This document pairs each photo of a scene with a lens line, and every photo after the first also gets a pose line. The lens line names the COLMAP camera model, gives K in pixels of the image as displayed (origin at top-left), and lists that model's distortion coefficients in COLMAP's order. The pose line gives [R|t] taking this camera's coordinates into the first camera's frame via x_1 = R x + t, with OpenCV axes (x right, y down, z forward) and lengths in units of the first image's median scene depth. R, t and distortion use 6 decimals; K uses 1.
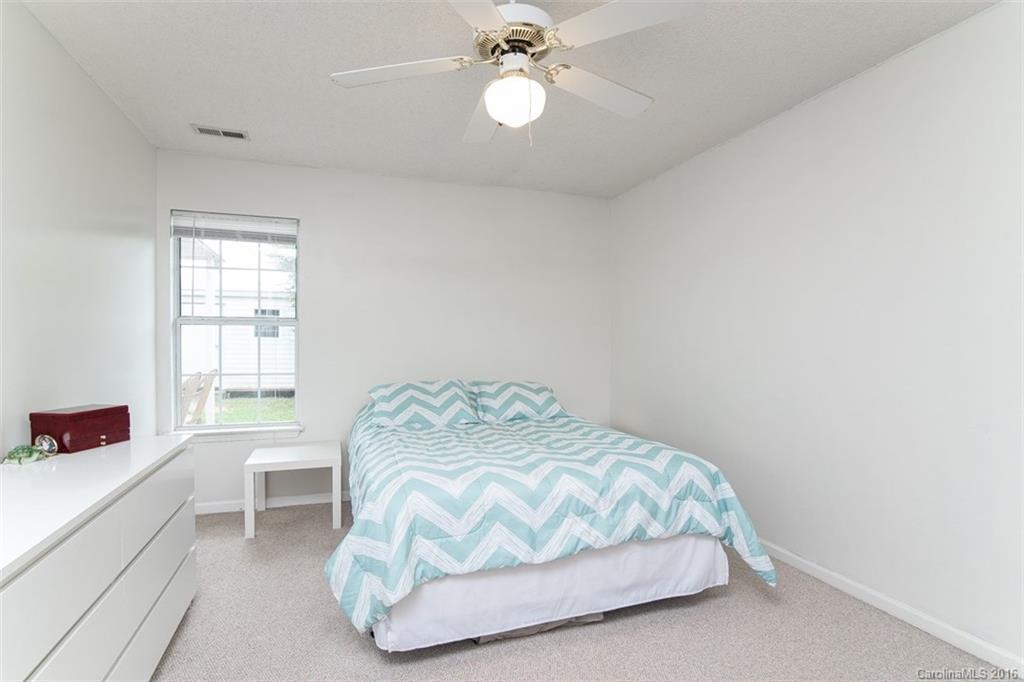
lens RADIAL K [[481.0, 0, 504.0], [0, 481.0, 344.0], [0, 0, 1]] dist [-0.020371, 0.001533]
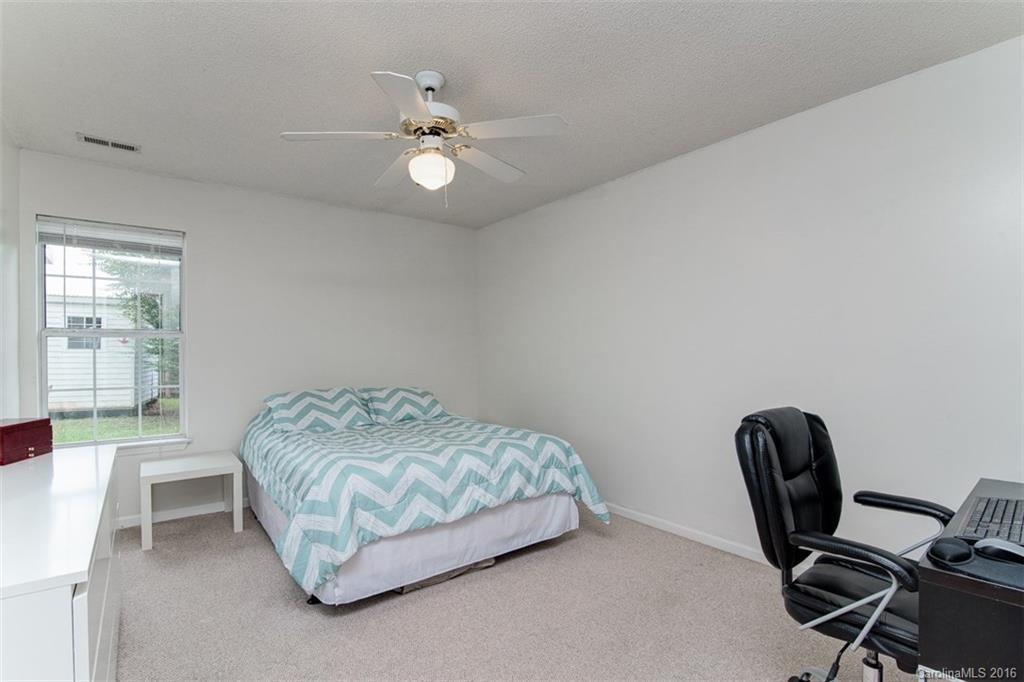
lens RADIAL K [[481.0, 0, 514.0], [0, 481.0, 343.8], [0, 0, 1]] dist [-0.020371, 0.001533]
pose [[0.942877, -0.002421, 0.333133, -0.162684], [0.008993, 0.999794, -0.018187, -0.002317], [-0.333021, 0.020144, 0.942704, -0.248629]]
